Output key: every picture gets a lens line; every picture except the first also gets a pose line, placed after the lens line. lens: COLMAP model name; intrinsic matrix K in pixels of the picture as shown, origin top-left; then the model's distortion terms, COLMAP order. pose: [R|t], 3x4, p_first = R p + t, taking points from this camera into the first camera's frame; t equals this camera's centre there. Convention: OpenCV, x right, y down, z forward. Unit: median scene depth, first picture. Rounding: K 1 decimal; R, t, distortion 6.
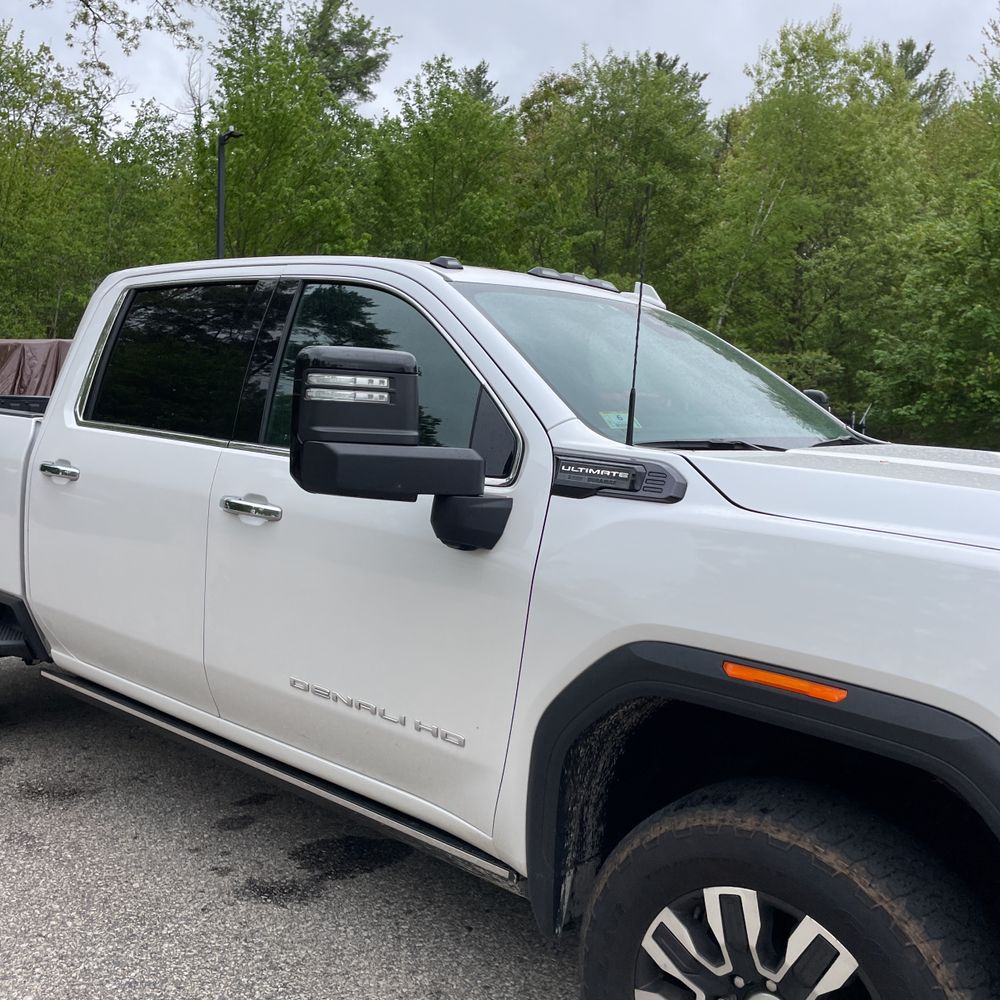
lens RADIAL K [[1015.6, 0, 499.7], [0, 1015.6, 523.3], [0, 0, 1]] dist [0.093908, -0.153877]
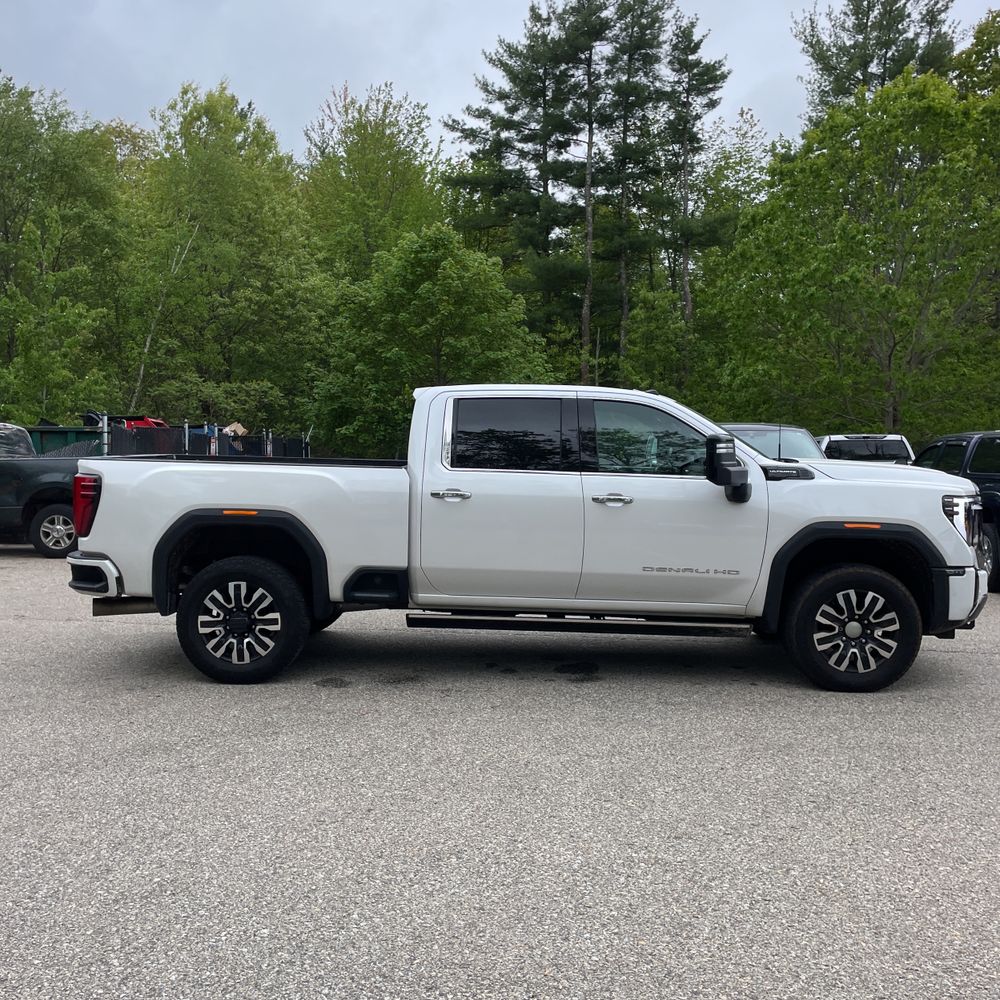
lens RADIAL K [[1015.6, 0, 499.7], [0, 1015.6, 523.3], [0, 0, 1]] dist [0.093908, -0.153877]
pose [[0.783717, -0.089385, 0.614653, -2.092624], [0.098072, 0.994985, 0.019647, -0.033641], [-0.613326, 0.044882, 0.788553, -0.744397]]
